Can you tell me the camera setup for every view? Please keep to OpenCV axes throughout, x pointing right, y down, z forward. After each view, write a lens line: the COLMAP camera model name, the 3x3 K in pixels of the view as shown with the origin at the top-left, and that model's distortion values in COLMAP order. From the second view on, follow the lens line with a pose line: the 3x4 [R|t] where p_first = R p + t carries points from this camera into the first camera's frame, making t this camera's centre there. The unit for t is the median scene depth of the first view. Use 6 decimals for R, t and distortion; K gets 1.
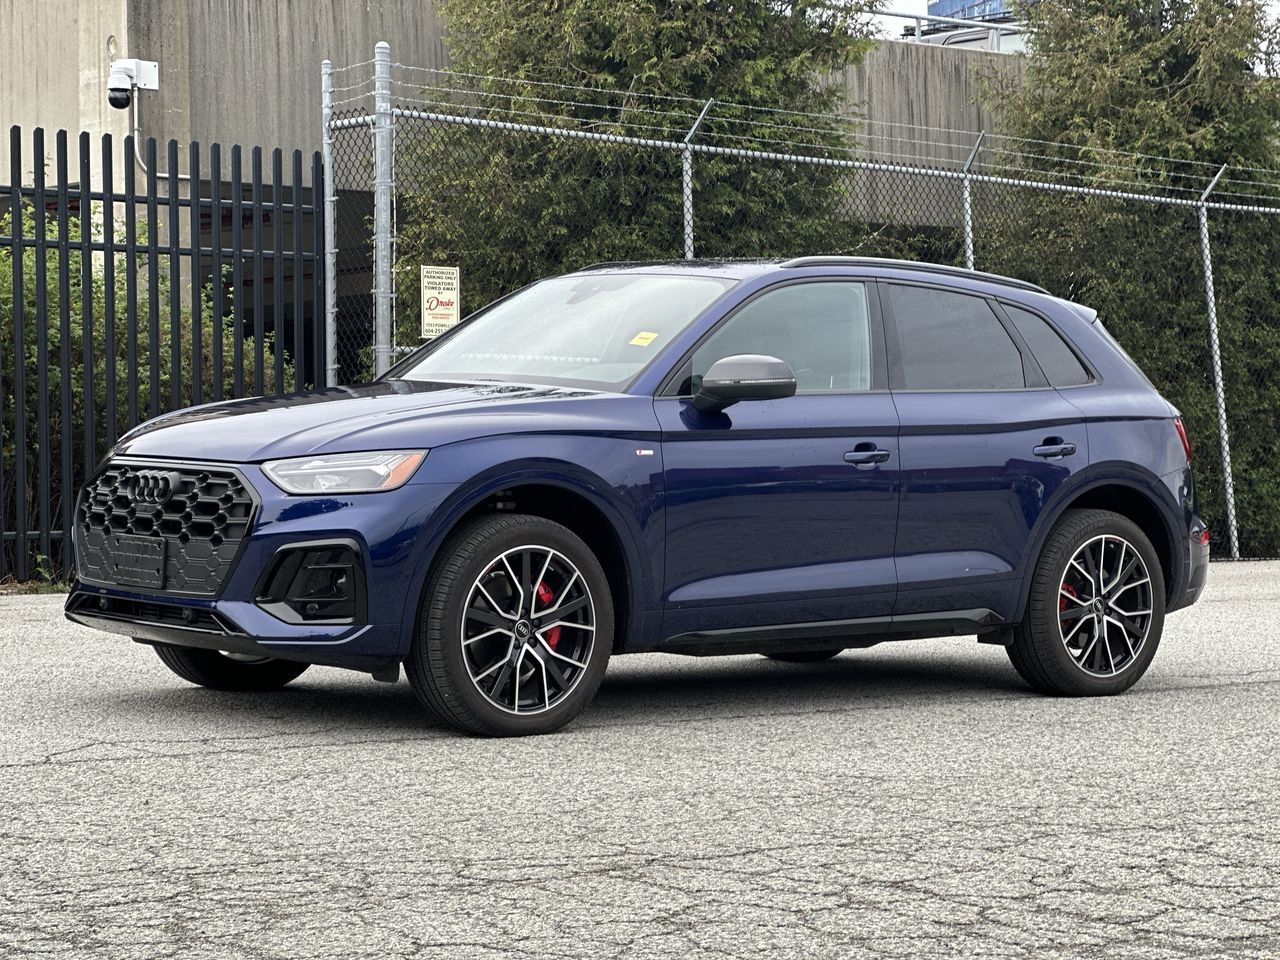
lens RADIAL K [[2864.3, 0, 640.0], [0, 2864.3, 480.0], [0, 0, 1]] dist [-0.210260, 5.808390]
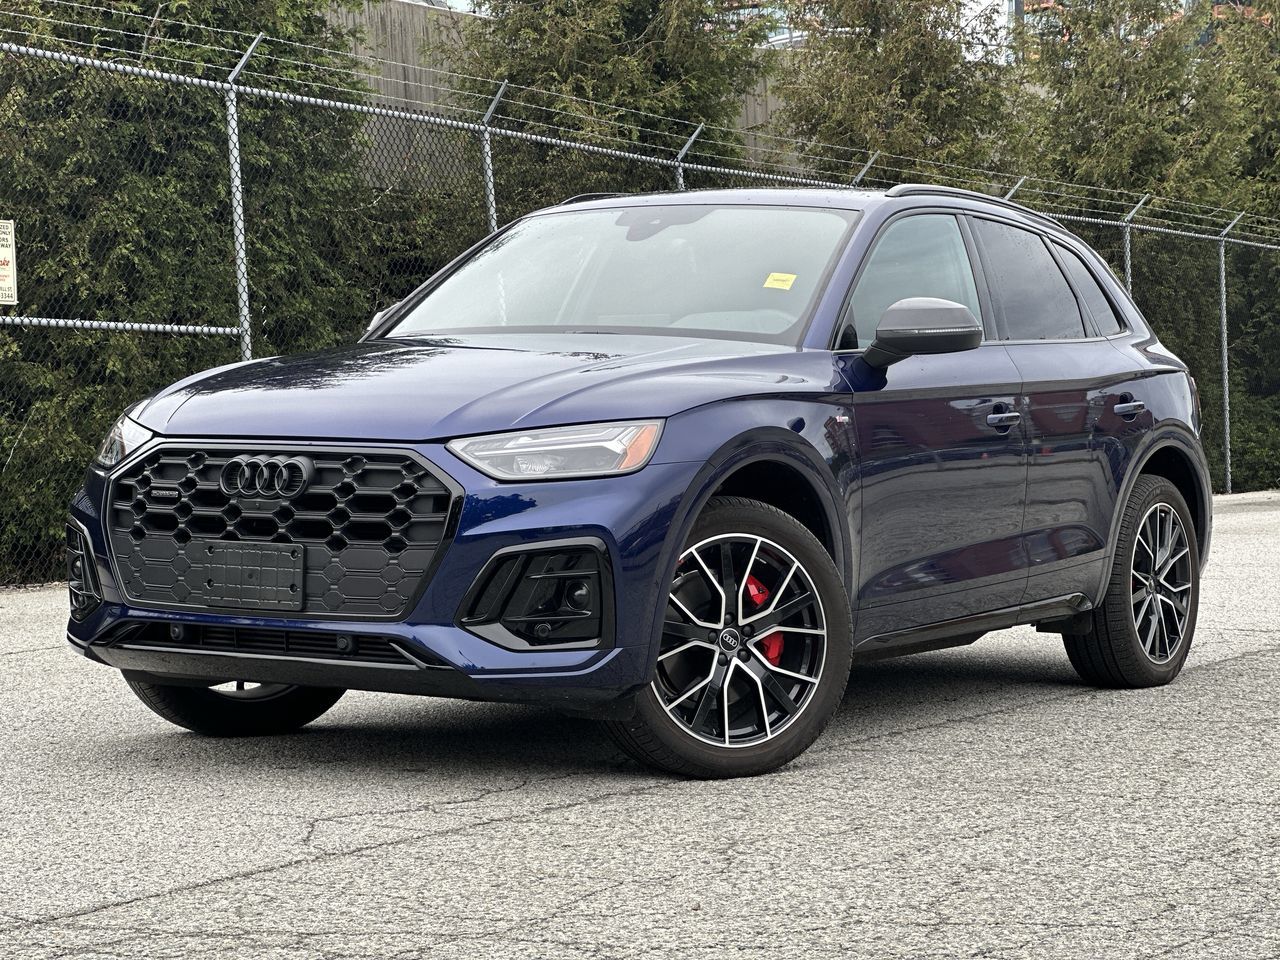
lens RADIAL K [[2808.7, 0, 646.5], [0, 2808.7, 553.9], [0, 0, 1]] dist [0.124508, 0.407016]
pose [[0.947875, -0.037294, 0.316452, -0.268780], [0.026676, 0.998928, 0.037821, -0.002424], [-0.317523, -0.027408, 0.947854, 0.223610]]
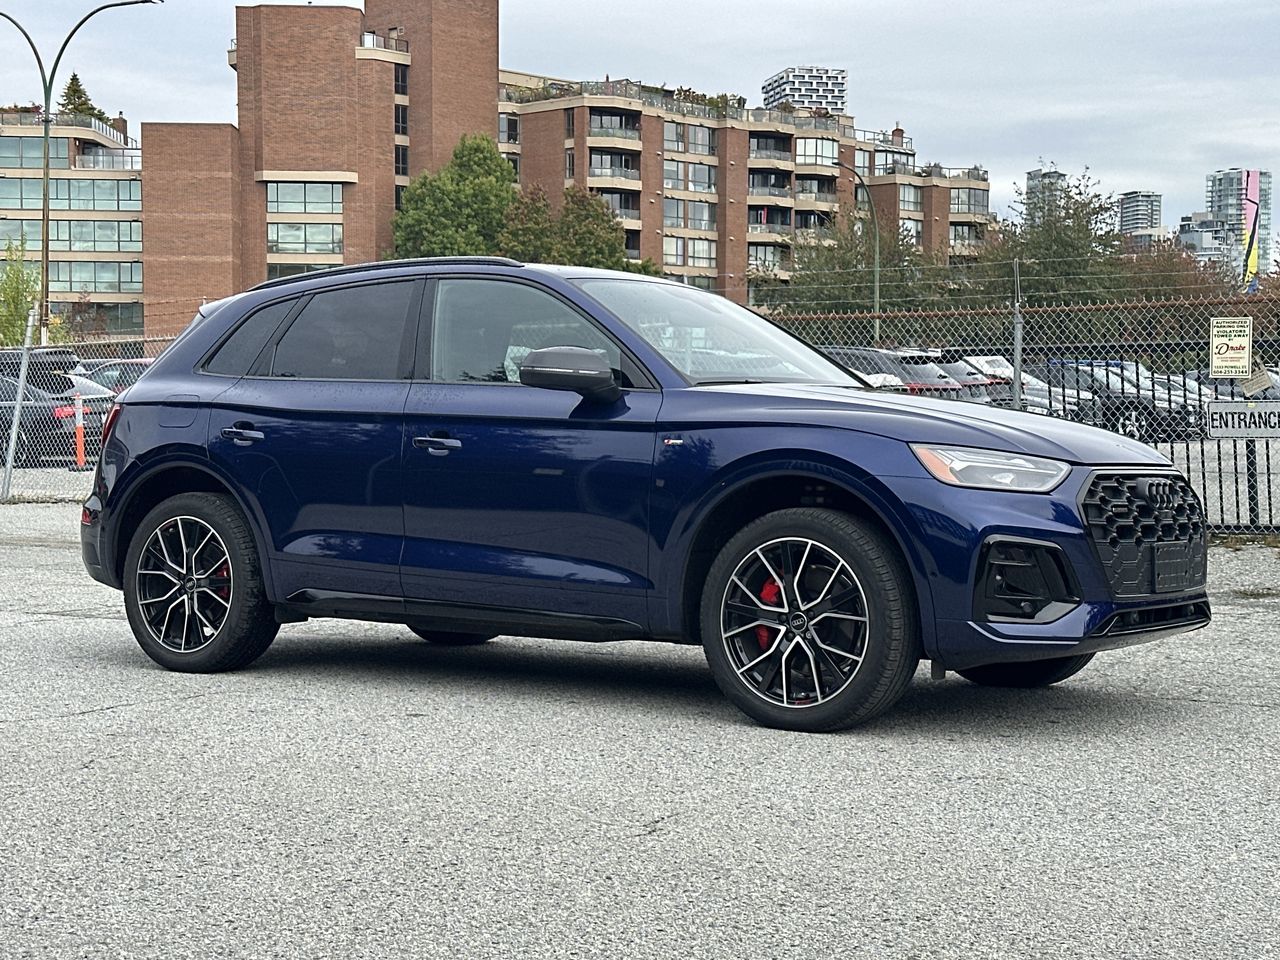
lens RADIAL K [[1952.1, 0, 640.0], [0, 1952.1, 480.0], [0, 0, 1]] dist [0.158100, 0.061535]
pose [[-0.279454, -0.035692, 0.959496, -0.683465], [0.009566, 0.999156, 0.039953, -0.027785], [-0.960111, 0.020344, -0.278876, 1.184386]]
